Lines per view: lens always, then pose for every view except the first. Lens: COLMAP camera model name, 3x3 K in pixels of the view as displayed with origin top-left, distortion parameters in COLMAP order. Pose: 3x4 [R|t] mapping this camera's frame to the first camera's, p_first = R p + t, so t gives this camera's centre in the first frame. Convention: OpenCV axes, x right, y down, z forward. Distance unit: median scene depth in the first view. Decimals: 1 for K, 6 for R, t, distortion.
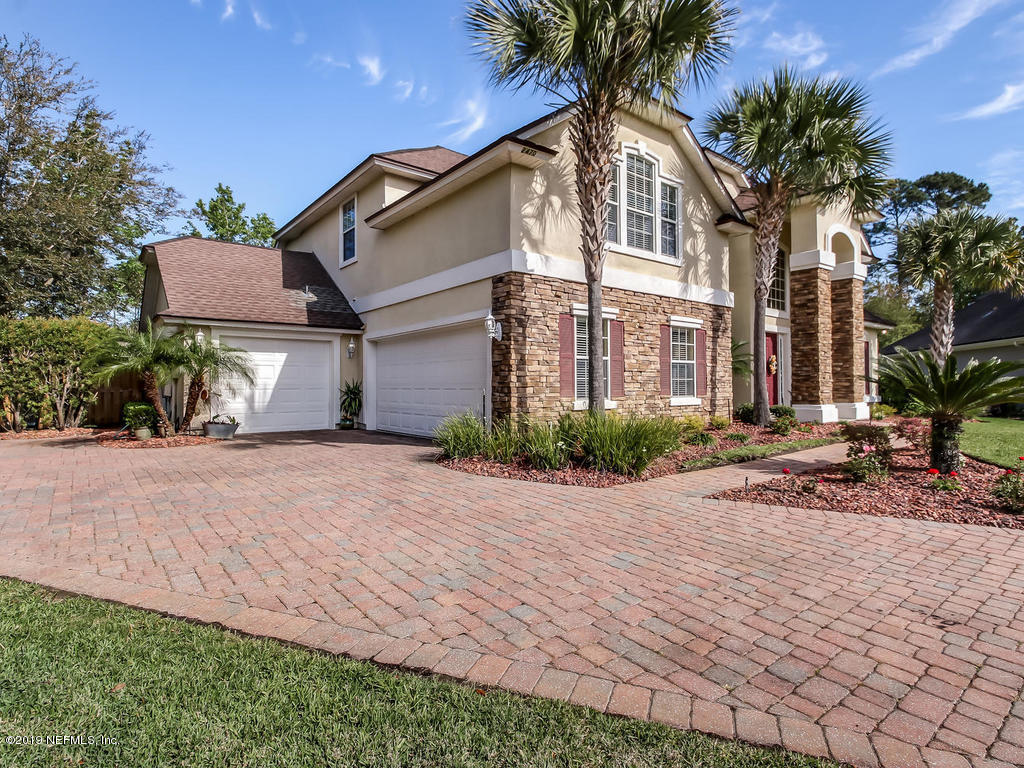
lens RADIAL K [[535.1, 0, 516.6], [0, 535.1, 385.1], [0, 0, 1]] dist [0.007981, -0.000988]
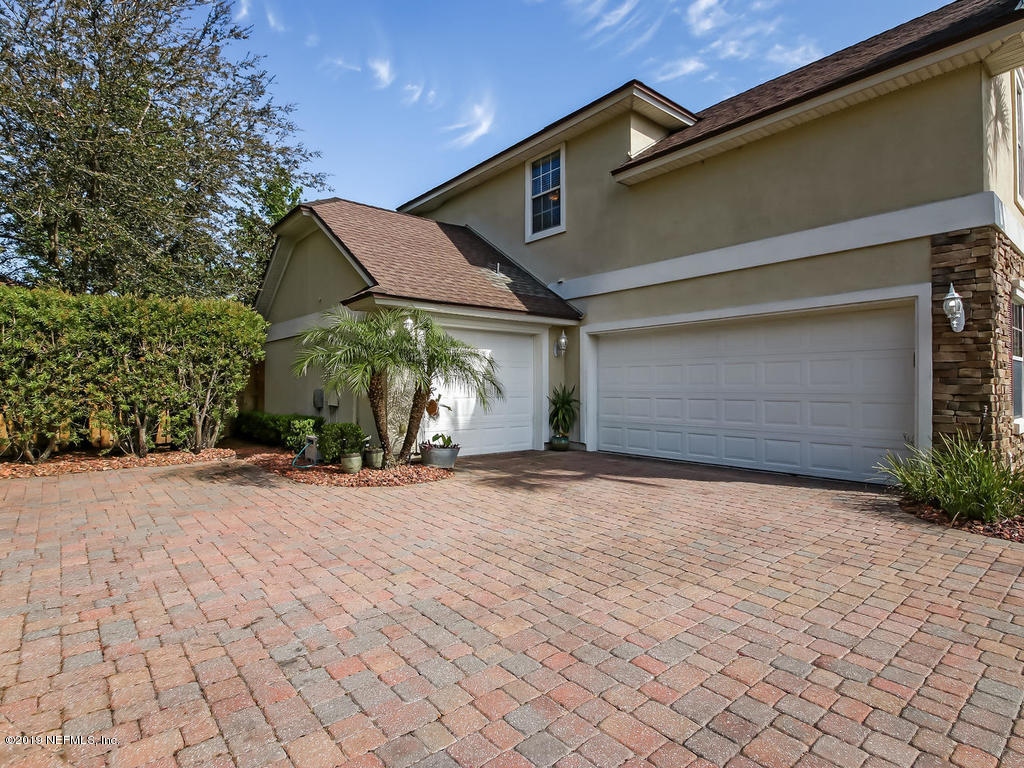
lens RADIAL K [[511.6, 0, 511.9], [0, 511.6, 380.4], [0, 0, 1]] dist [-0.001449, -0.000850]
pose [[0.999695, 0.007489, 0.023541, -0.401122], [-0.007353, 0.999956, -0.005858, -0.012052], [-0.023584, 0.005683, 0.999706, 0.272067]]
